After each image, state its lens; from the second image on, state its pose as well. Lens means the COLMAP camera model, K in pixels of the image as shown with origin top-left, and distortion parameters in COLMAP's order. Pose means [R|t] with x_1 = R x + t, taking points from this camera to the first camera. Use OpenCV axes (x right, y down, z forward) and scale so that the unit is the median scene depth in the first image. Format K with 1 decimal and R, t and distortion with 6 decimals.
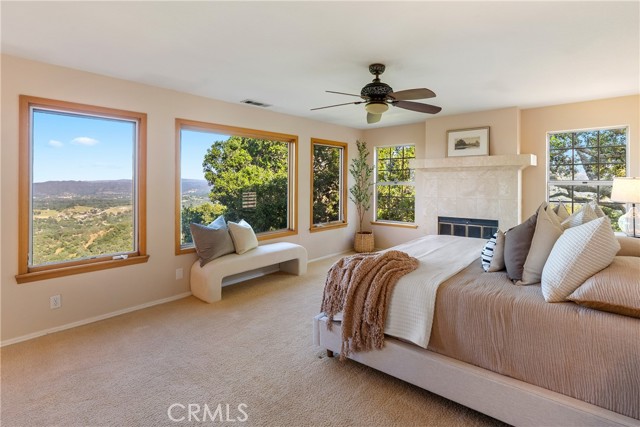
lens RADIAL K [[296.9, 0, 307.9], [0, 296.9, 188.2], [0, 0, 1]] dist [-0.010913, 0.000300]
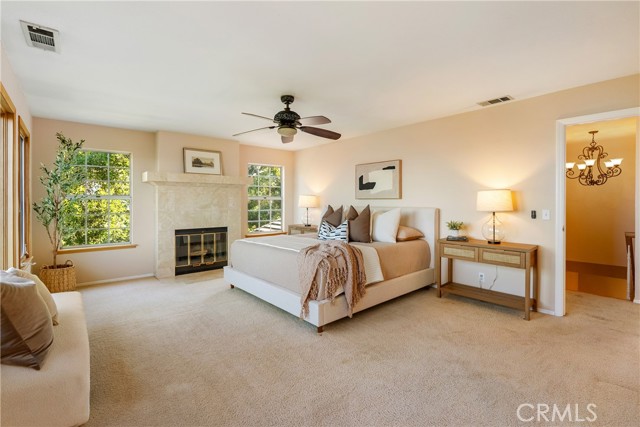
lens RADIAL K [[296.9, 0, 320.8], [0, 296.9, 209.1], [0, 0, 1]] dist [-0.010913, 0.000300]
pose [[0.177729, -0.020825, 0.983859, -0.526150], [0.015192, 0.999715, 0.018416, 0.014064], [-0.983962, 0.011673, 0.177995, 0.359304]]
